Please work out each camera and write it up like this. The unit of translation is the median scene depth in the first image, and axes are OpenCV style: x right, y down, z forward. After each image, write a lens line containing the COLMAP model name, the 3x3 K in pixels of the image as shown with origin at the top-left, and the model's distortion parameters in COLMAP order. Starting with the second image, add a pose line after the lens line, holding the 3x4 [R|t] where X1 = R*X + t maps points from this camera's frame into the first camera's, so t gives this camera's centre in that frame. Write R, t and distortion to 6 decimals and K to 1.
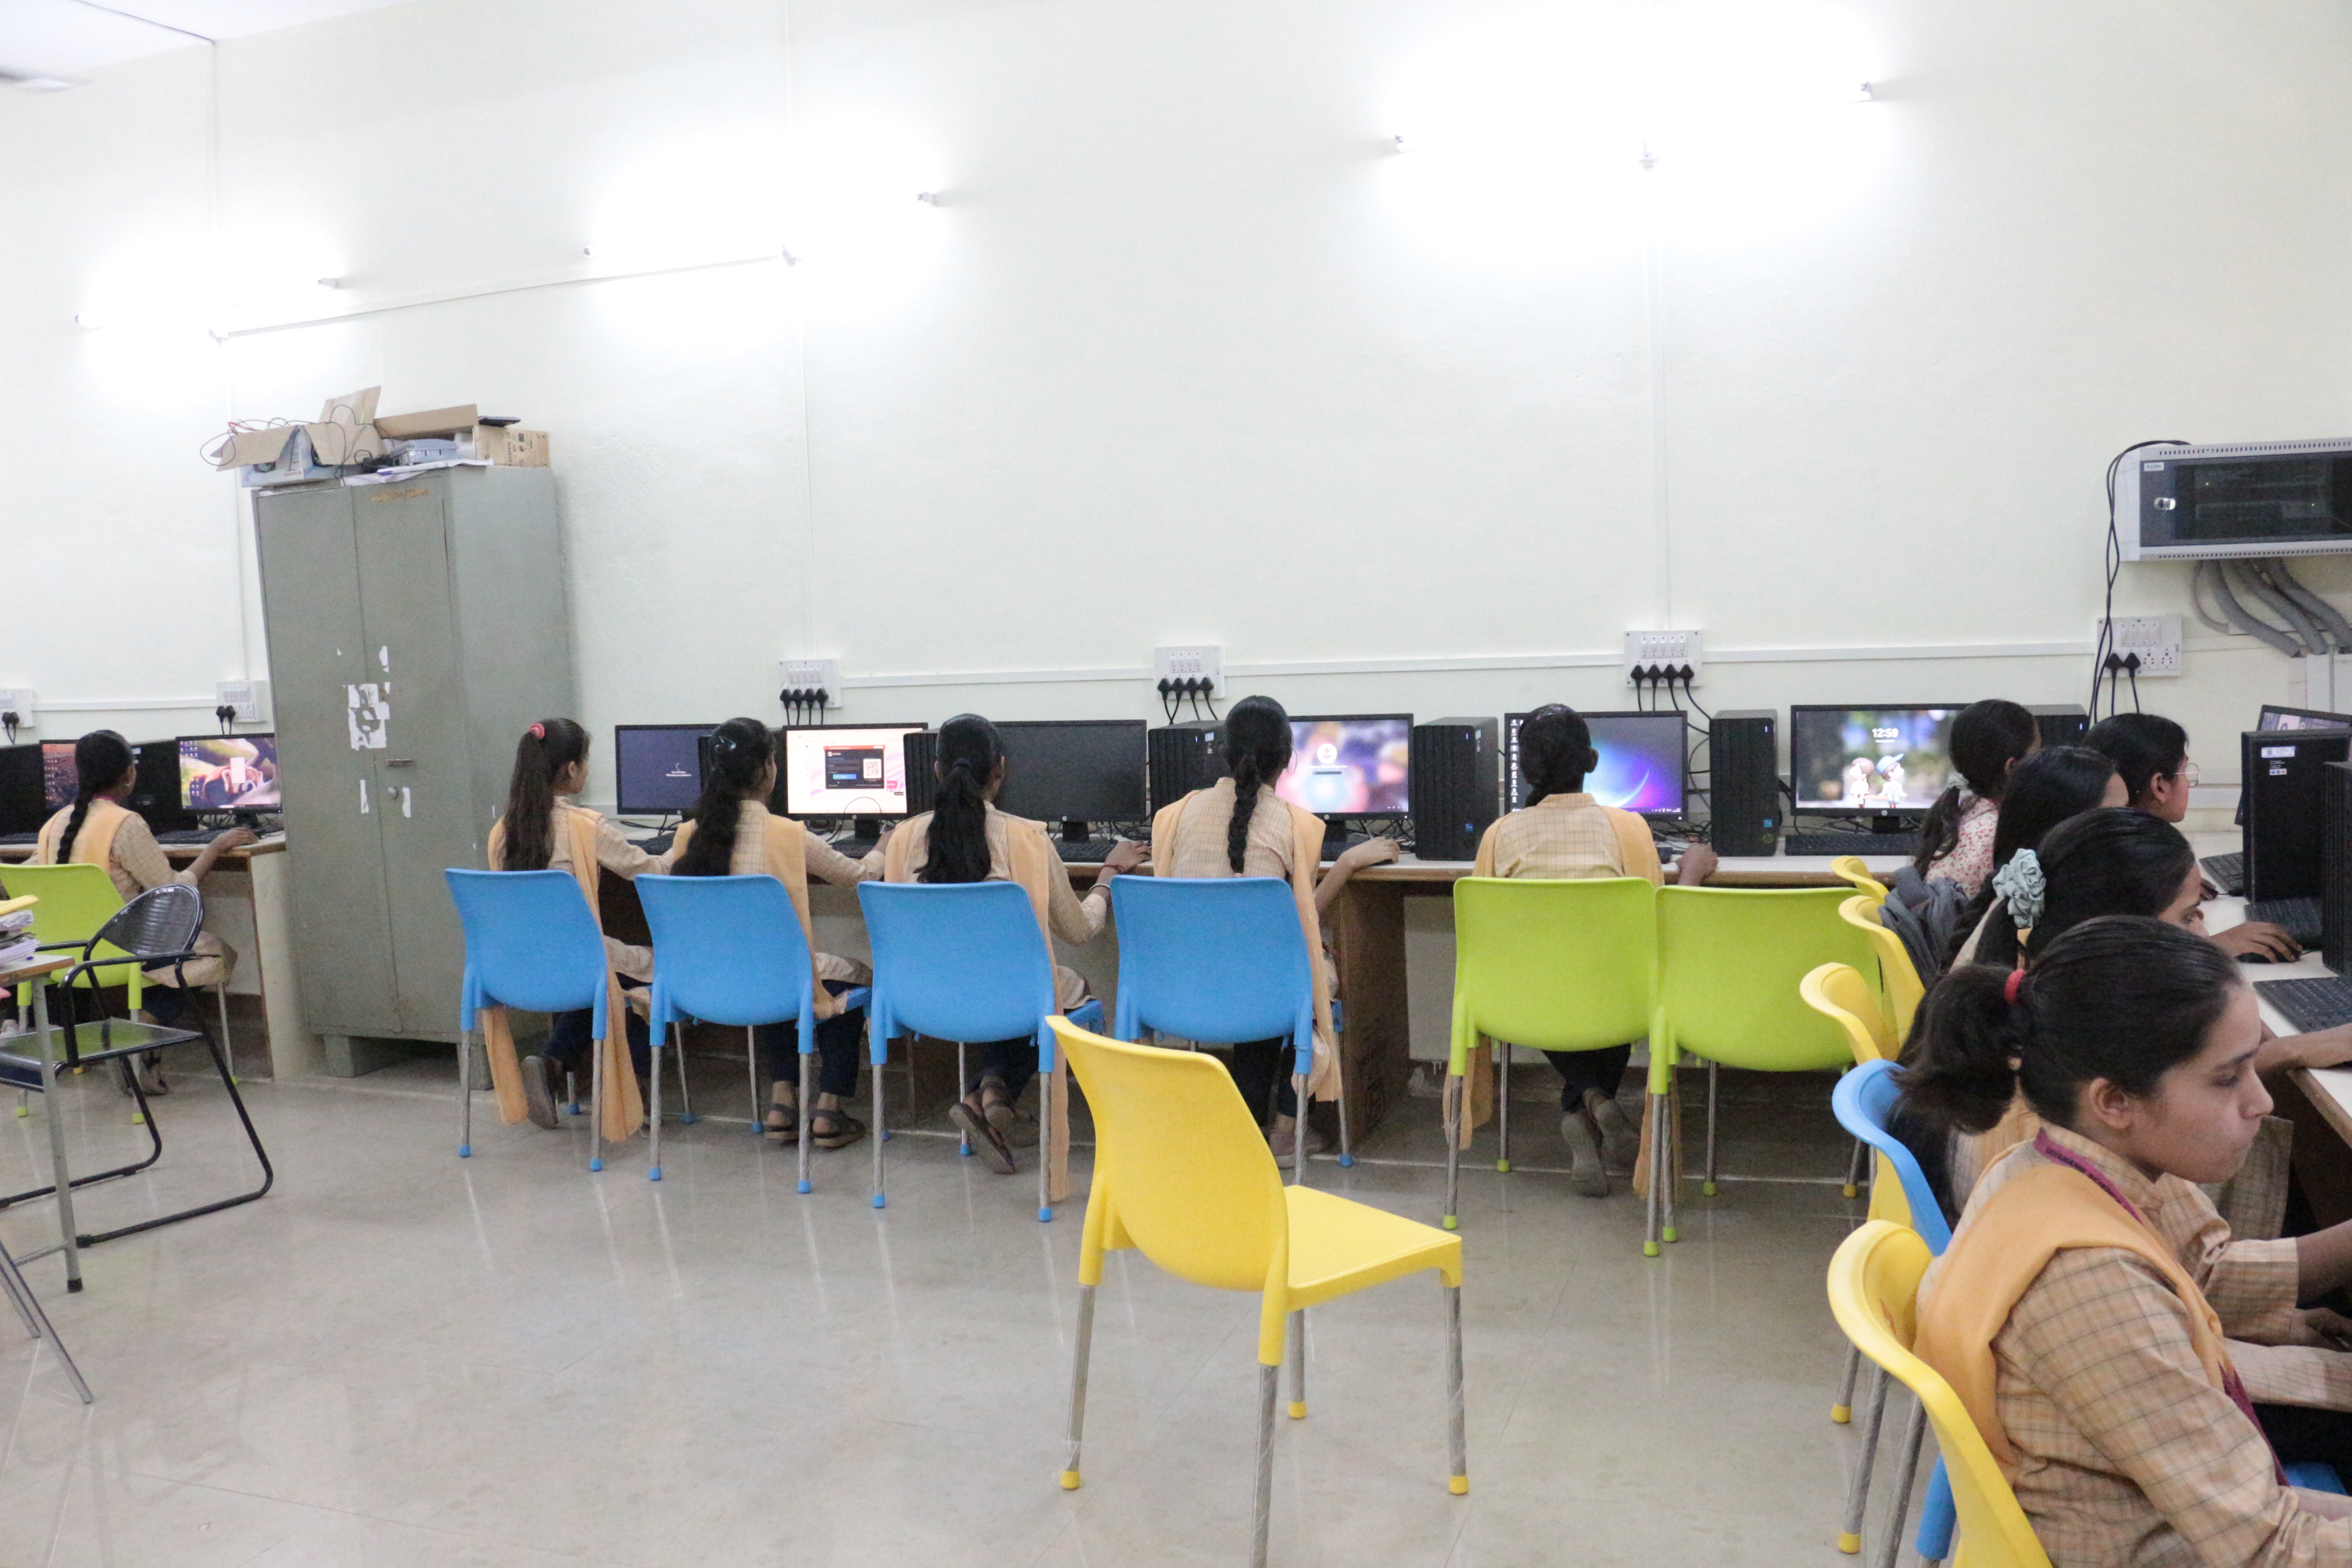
lens RADIAL K [[1968.9, 0, 1166.7], [0, 1968.9, 777.1], [0, 0, 1]] dist [-0.177809, 0.146119]
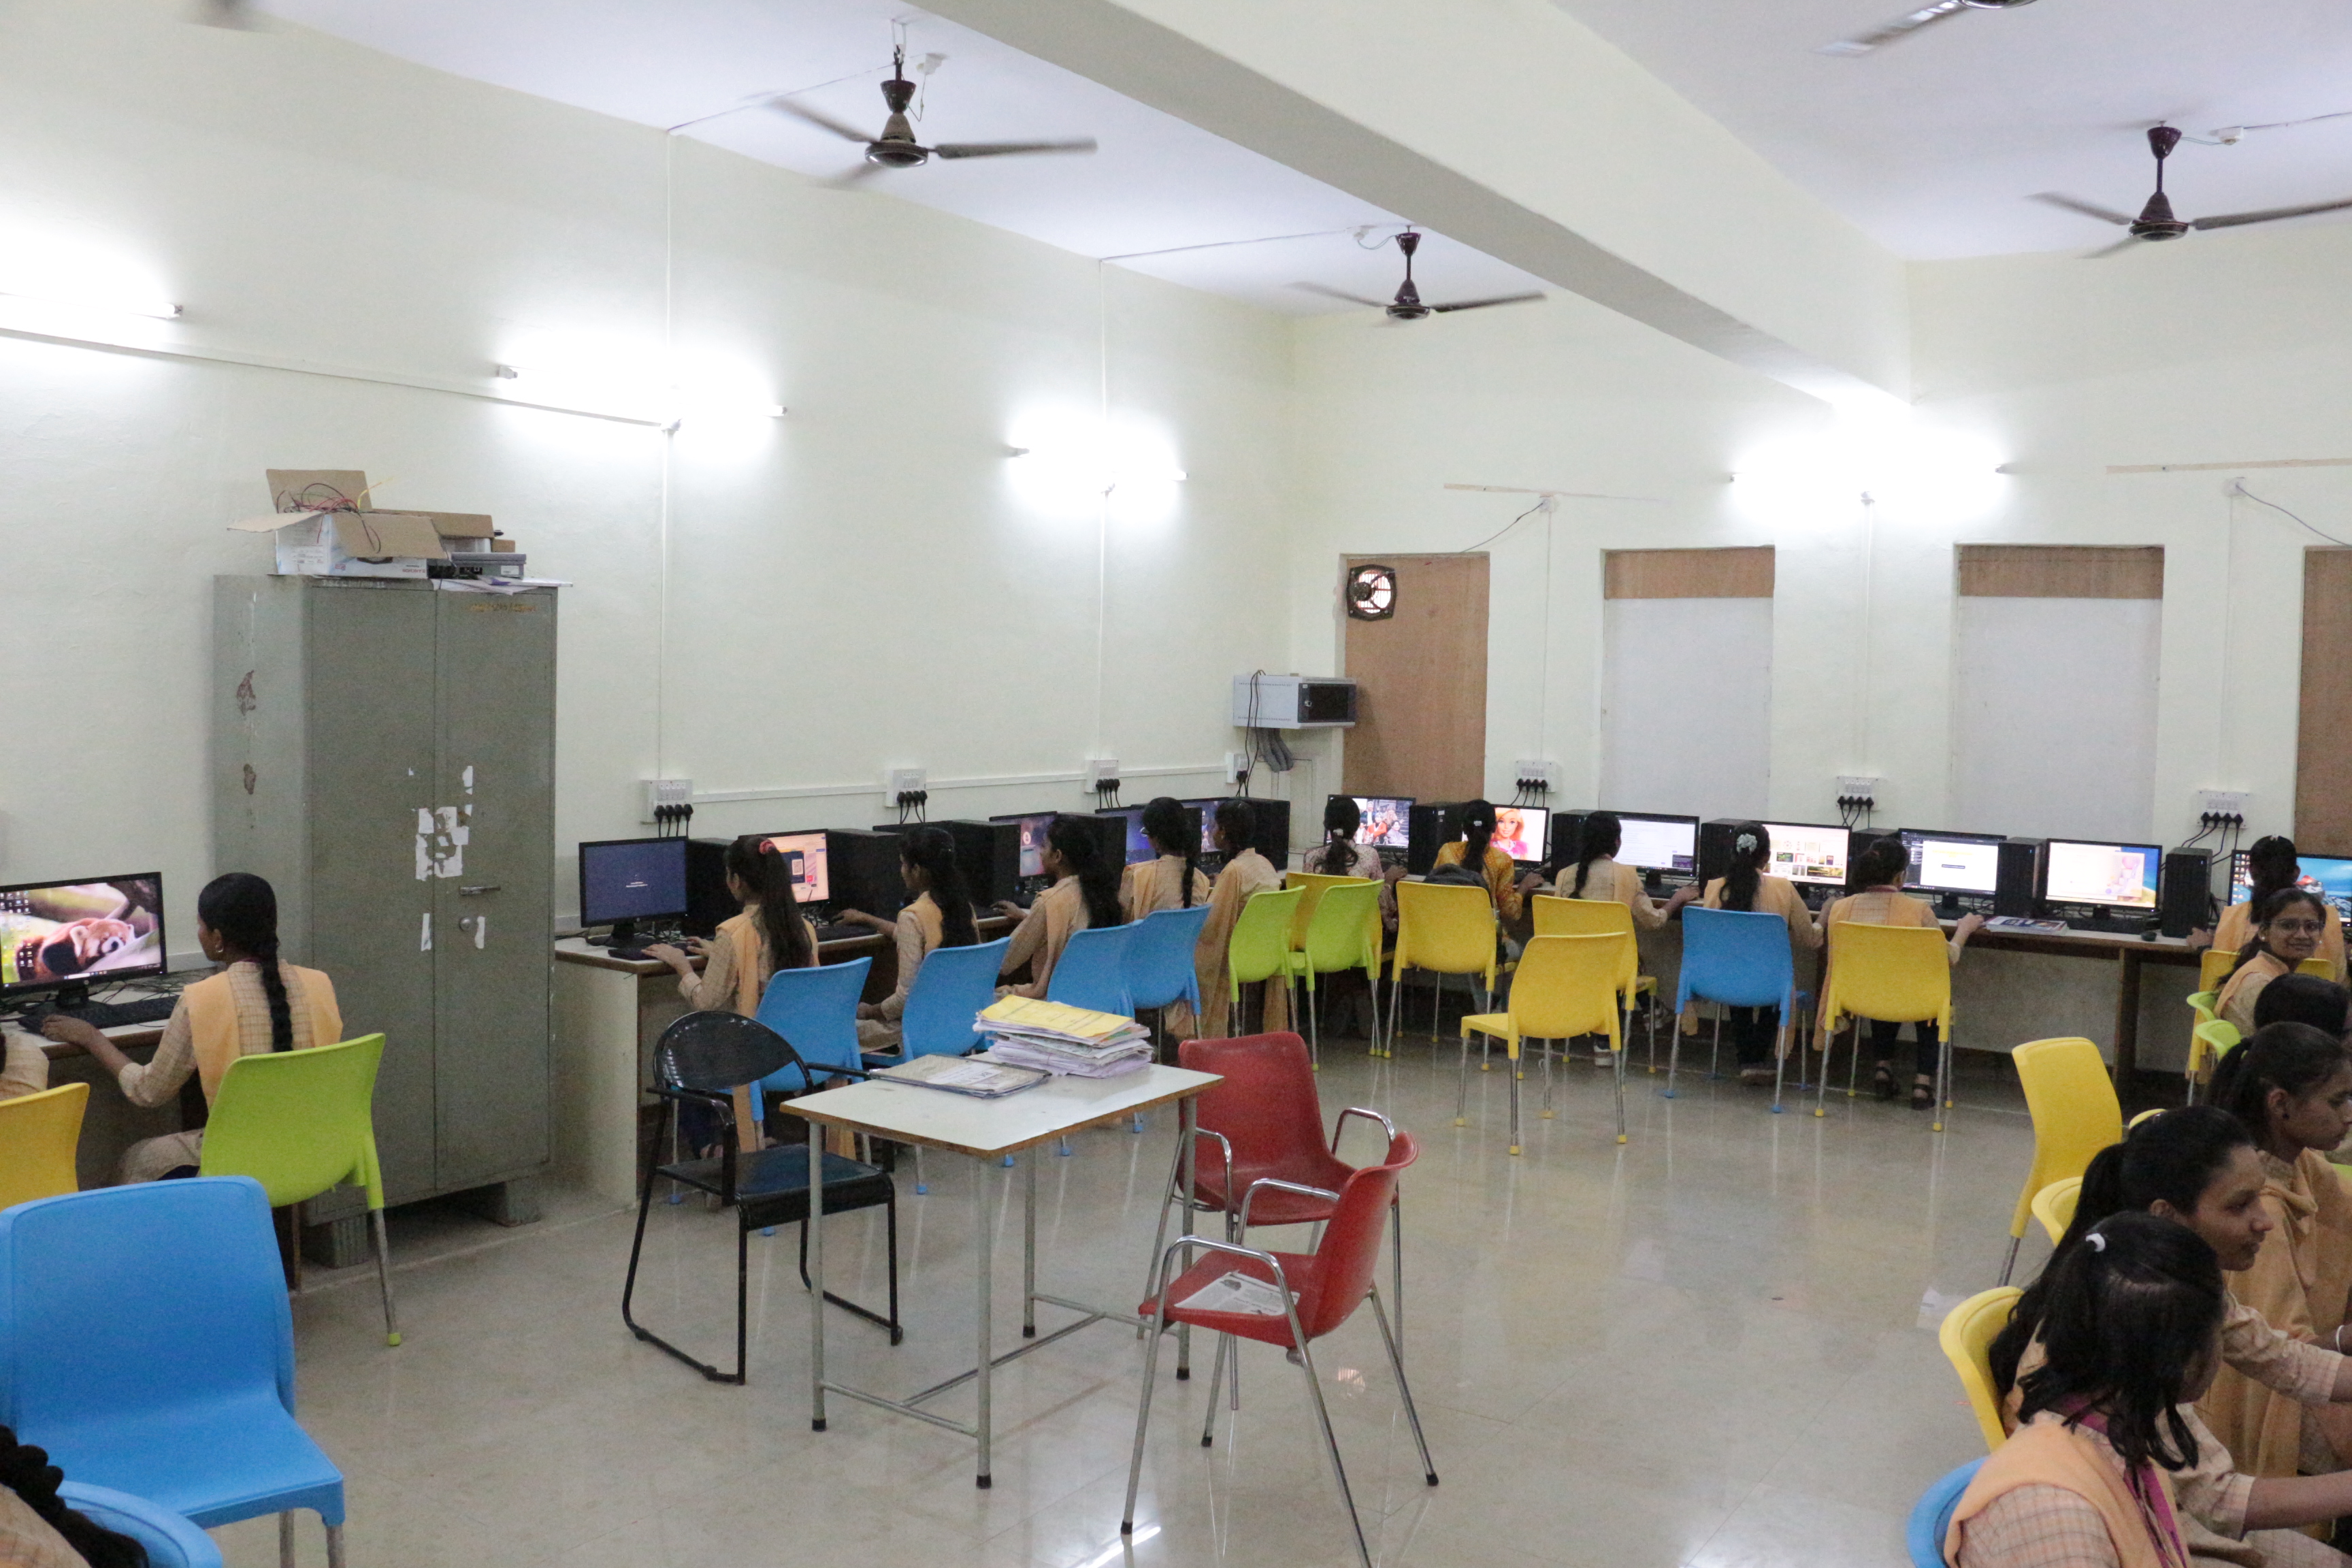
lens RADIAL K [[1968.9, 0, 1175.7], [0, 1968.9, 811.0], [0, 0, 1]] dist [-0.177809, 0.146119]
pose [[0.226106, -0.023273, 0.973825, -1.188027], [0.046847, 0.998818, 0.012994, -0.040996], [-0.972976, 0.042682, 0.226929, 0.439514]]
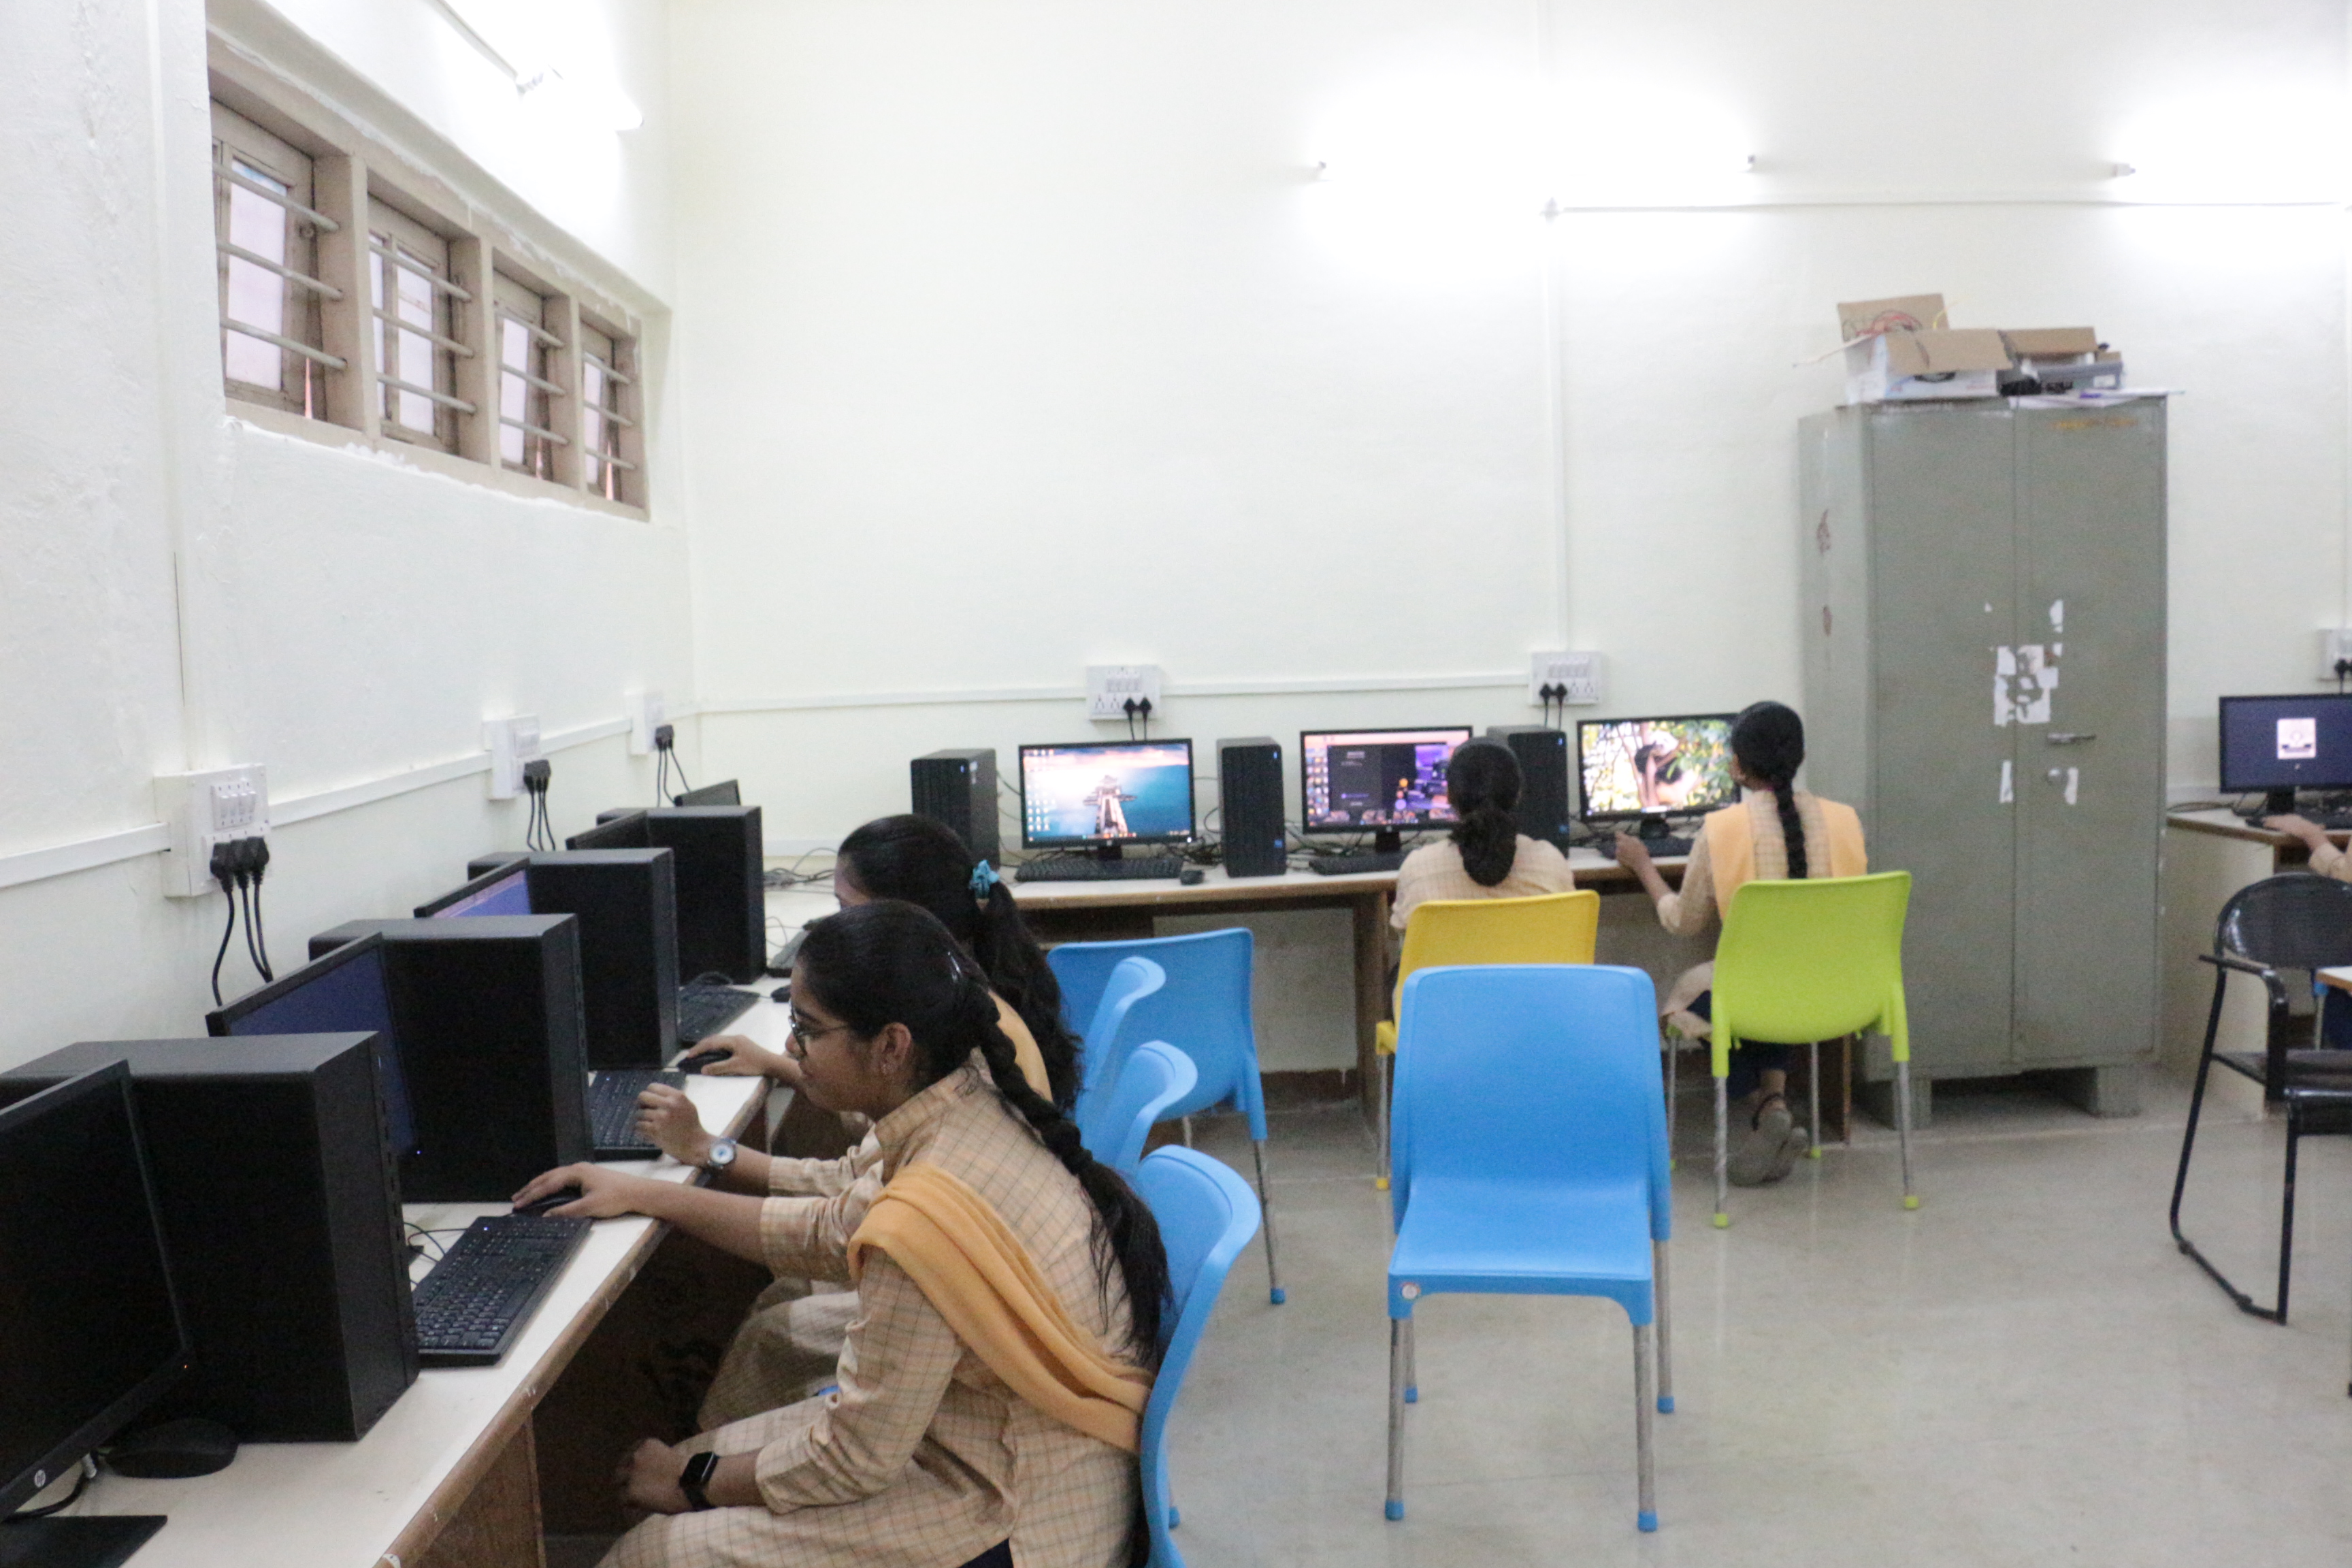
lens RADIAL K [[1895.5, 0, 1159.7], [0, 1895.5, 805.1], [0, 0, 1]] dist [-0.122474, 0.049296]
pose [[0.920510, -0.030168, 0.389552, -1.045424], [0.032713, 0.999465, 0.000100, 0.007920], [-0.389346, 0.012651, 0.921004, 0.393261]]
